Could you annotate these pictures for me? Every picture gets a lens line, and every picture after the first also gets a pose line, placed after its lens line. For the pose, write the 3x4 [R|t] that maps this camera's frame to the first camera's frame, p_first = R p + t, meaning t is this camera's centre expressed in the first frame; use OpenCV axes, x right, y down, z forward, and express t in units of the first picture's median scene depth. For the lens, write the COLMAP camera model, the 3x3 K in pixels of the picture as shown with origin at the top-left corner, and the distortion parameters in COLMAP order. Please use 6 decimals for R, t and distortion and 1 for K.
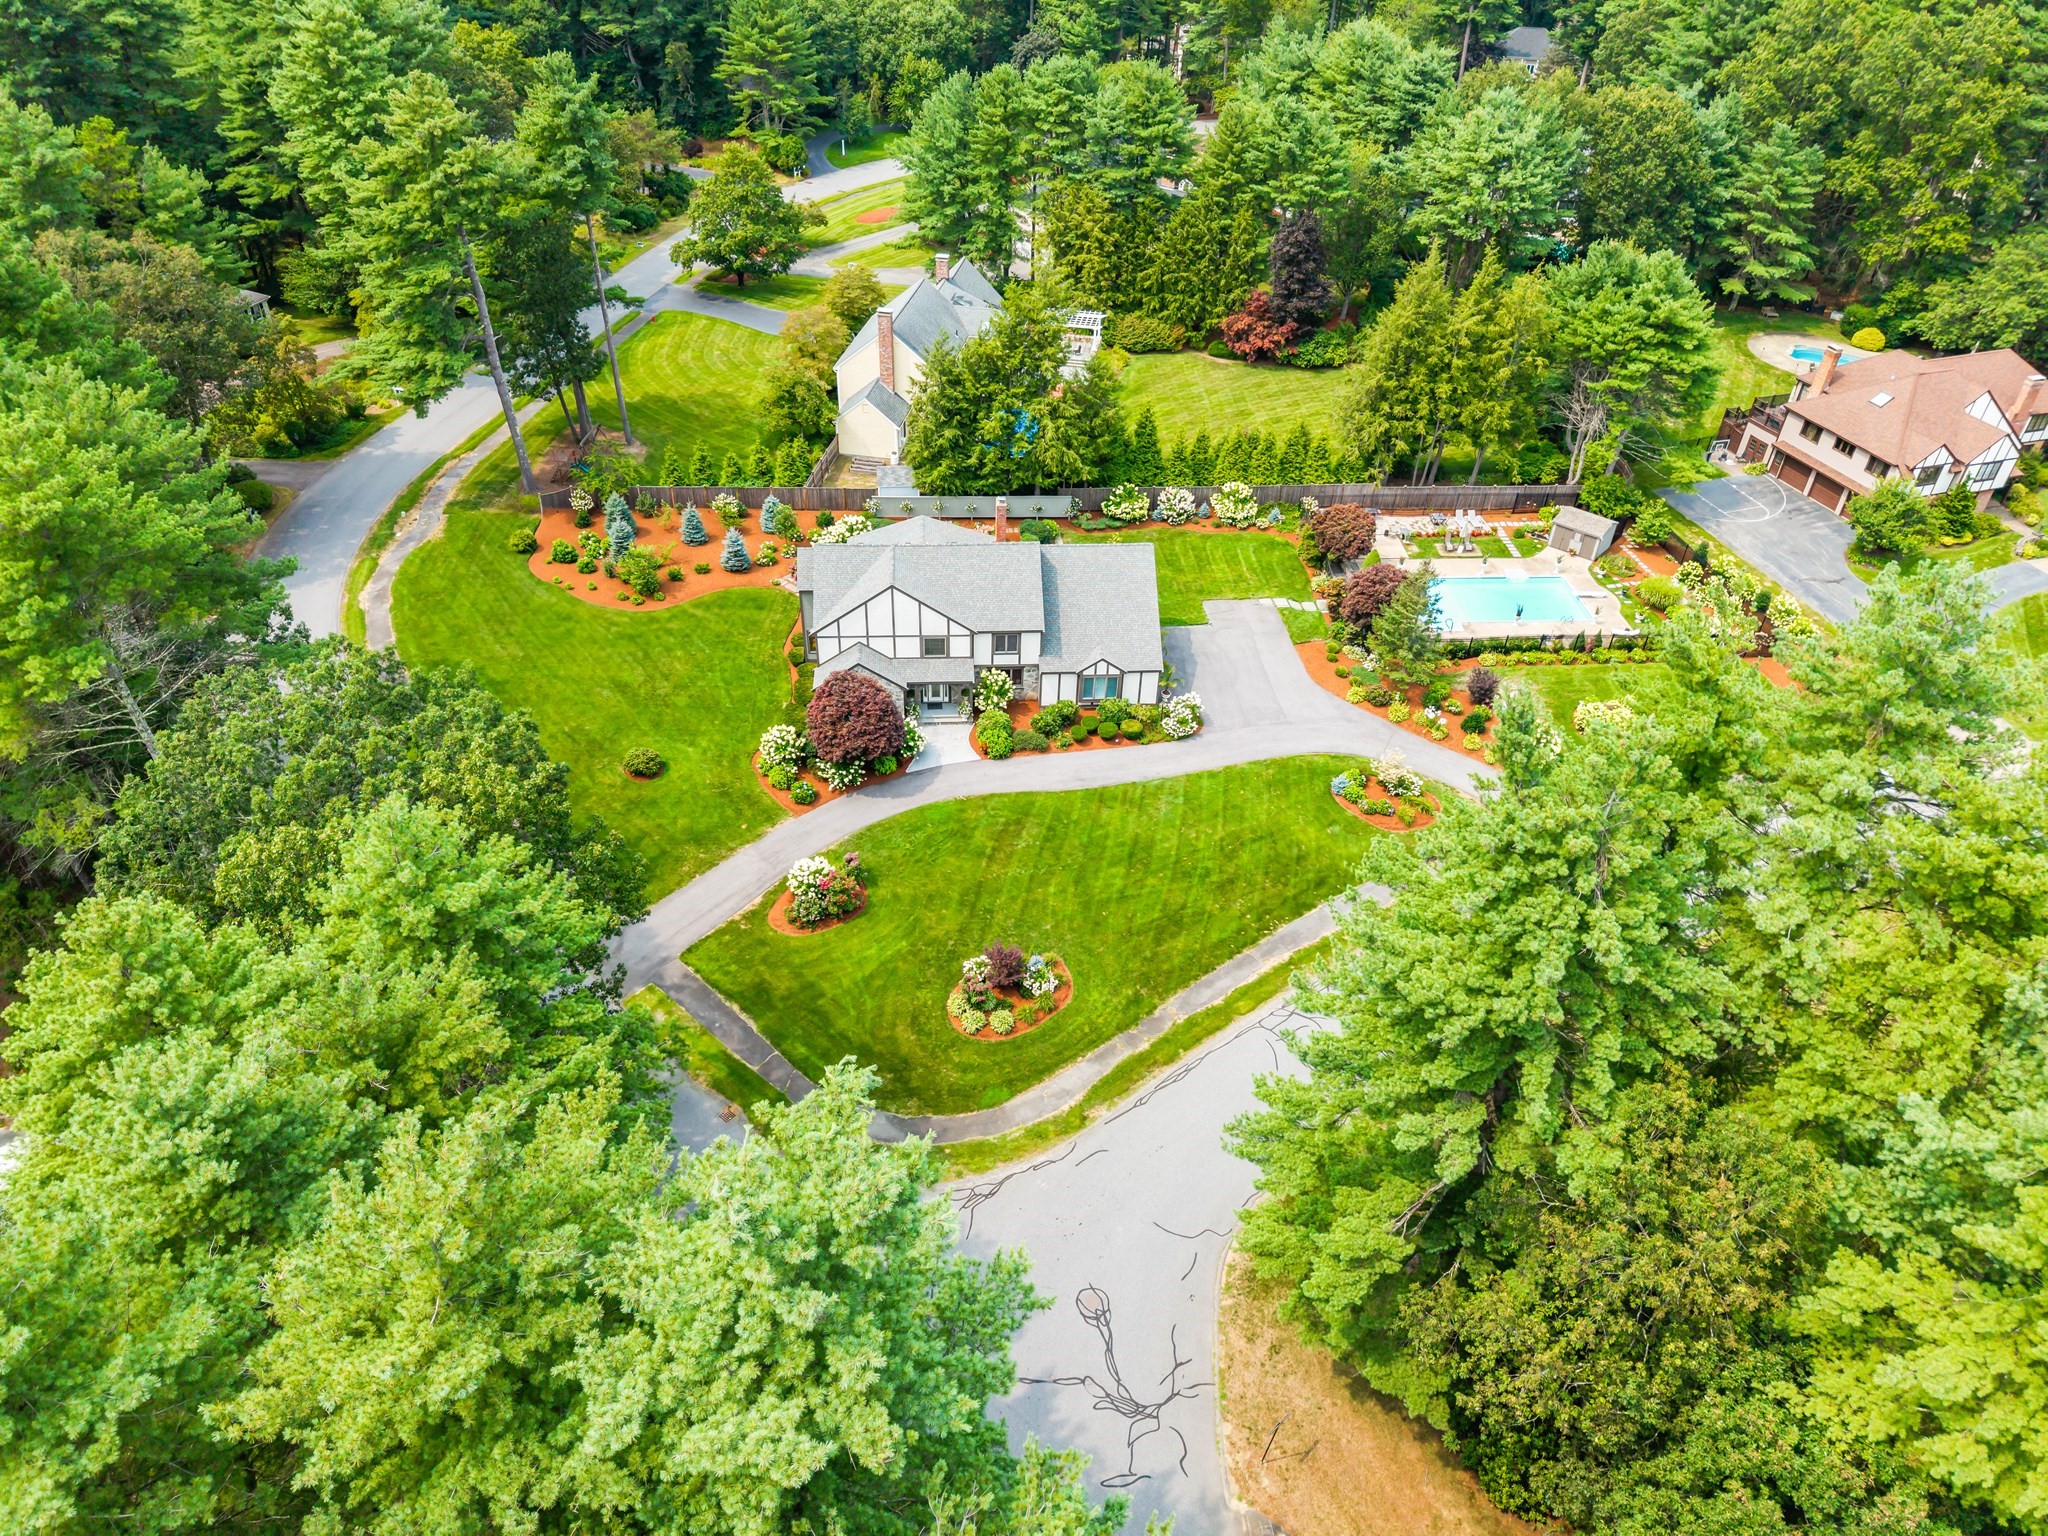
lens RADIAL K [[1416.4, 0, 990.7], [0, 1416.4, 767.8], [0, 0, 1]] dist [0.005615, -0.000502]
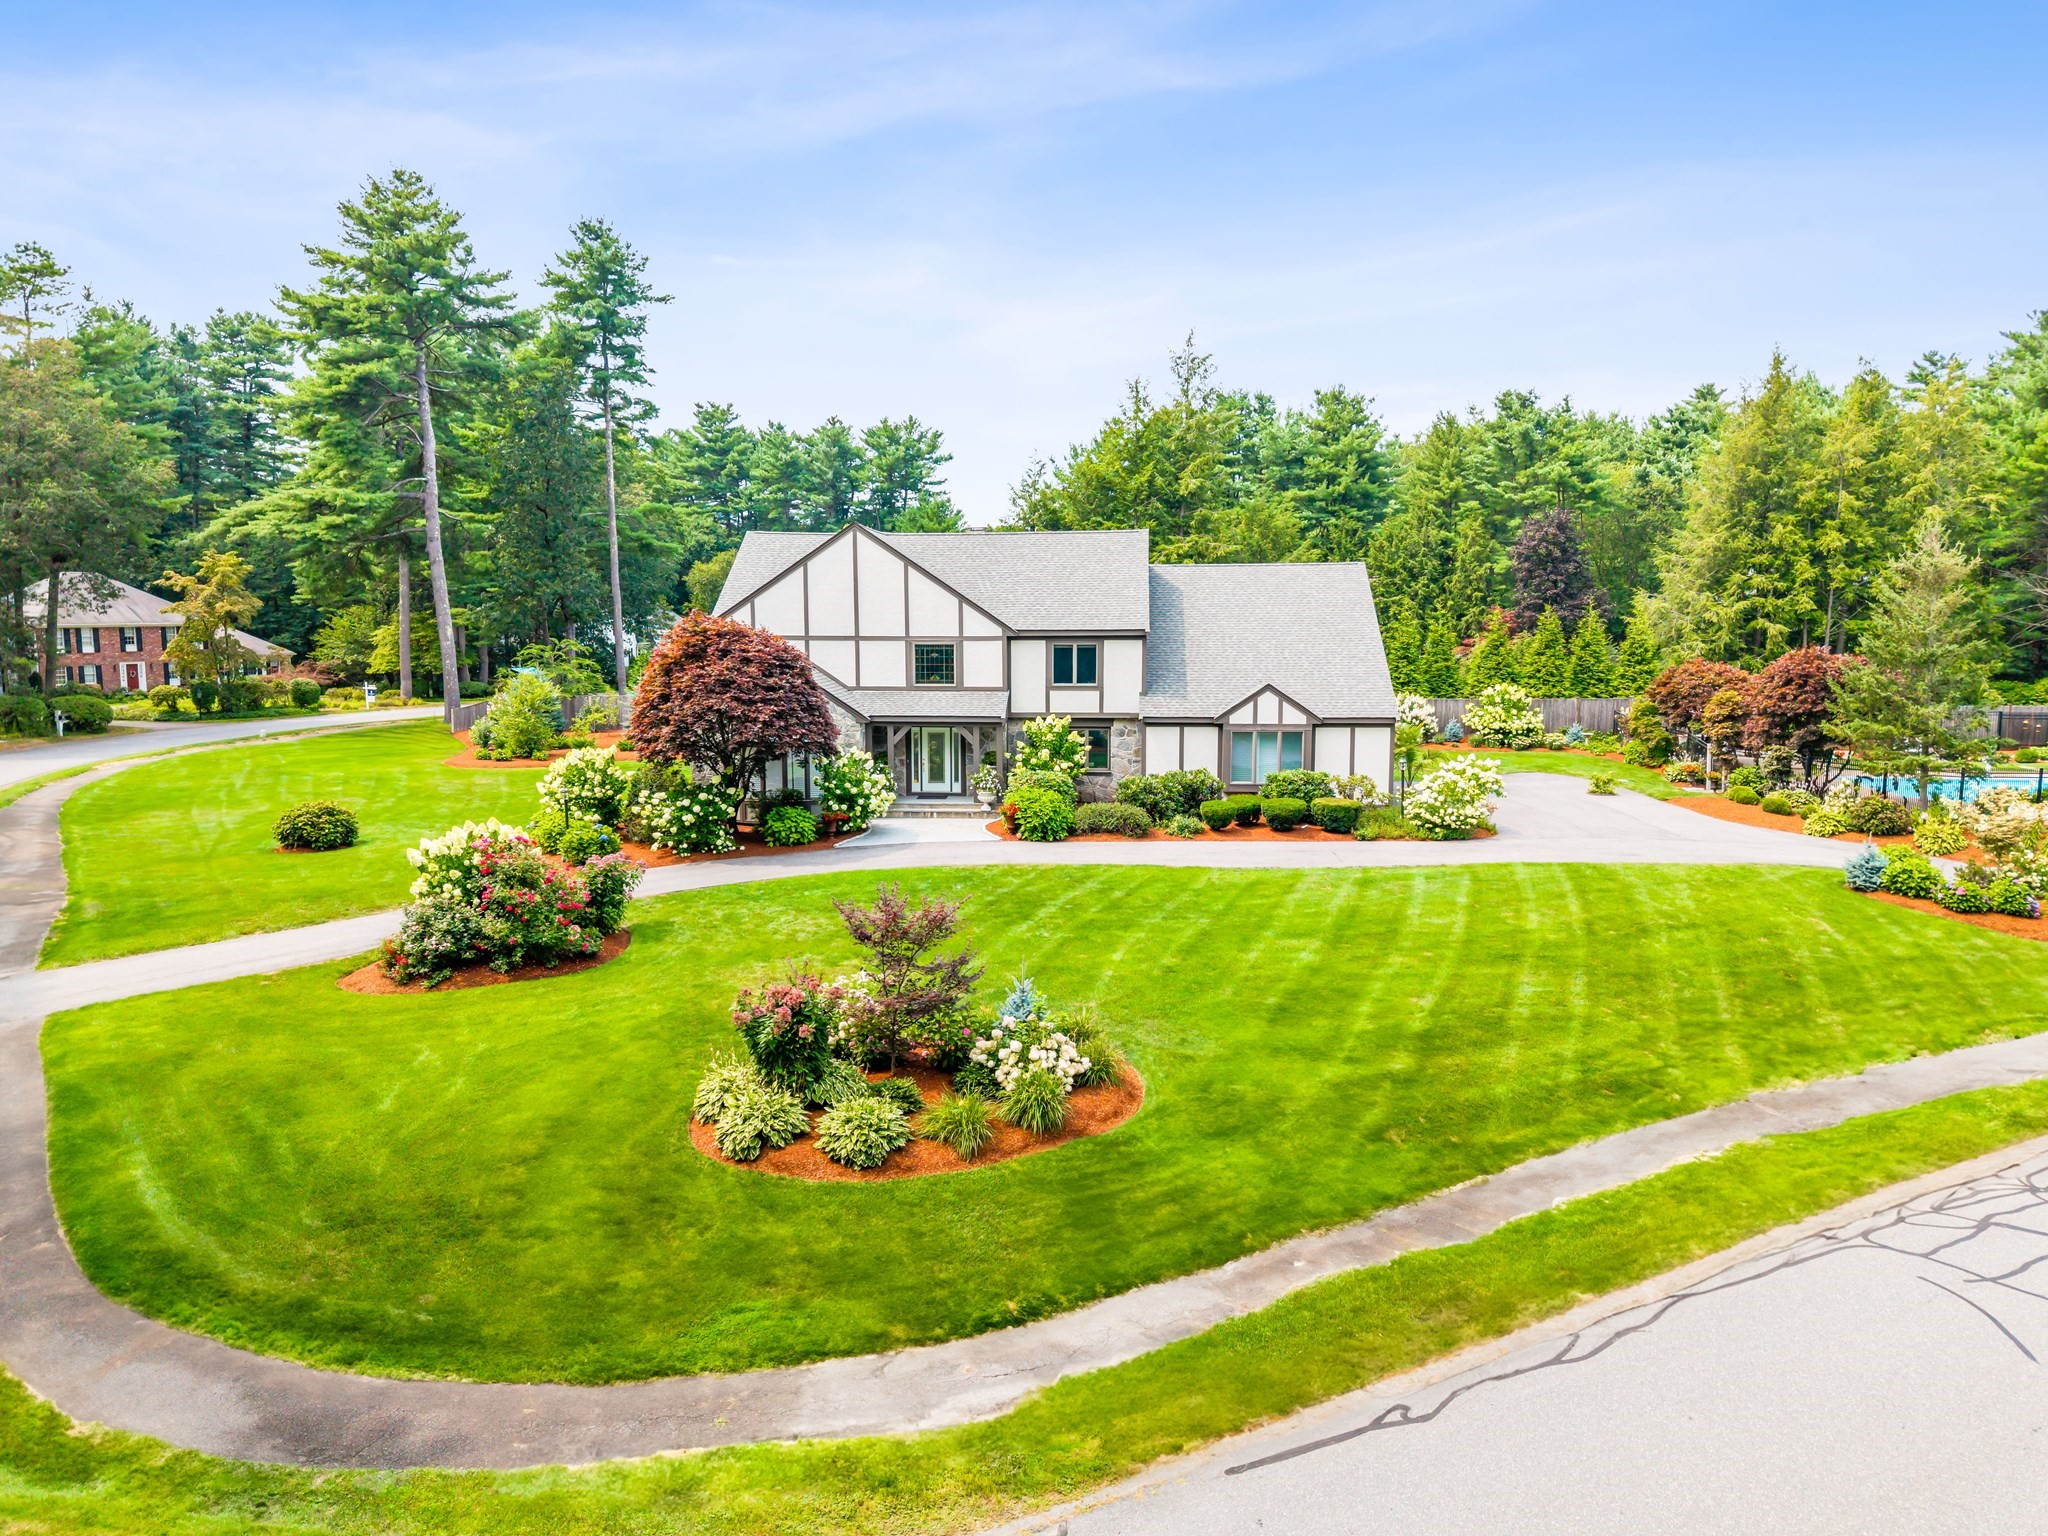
lens RADIAL K [[1416.4, 0, 990.7], [0, 1416.4, 767.8], [0, 0, 1]] dist [0.005615, -0.000502]
pose [[0.988479, 0.001069, -0.151356, 0.057824], [-0.076825, 0.865132, -0.495624, 0.198679], [0.130413, 0.501542, 0.855247, 0.579360]]
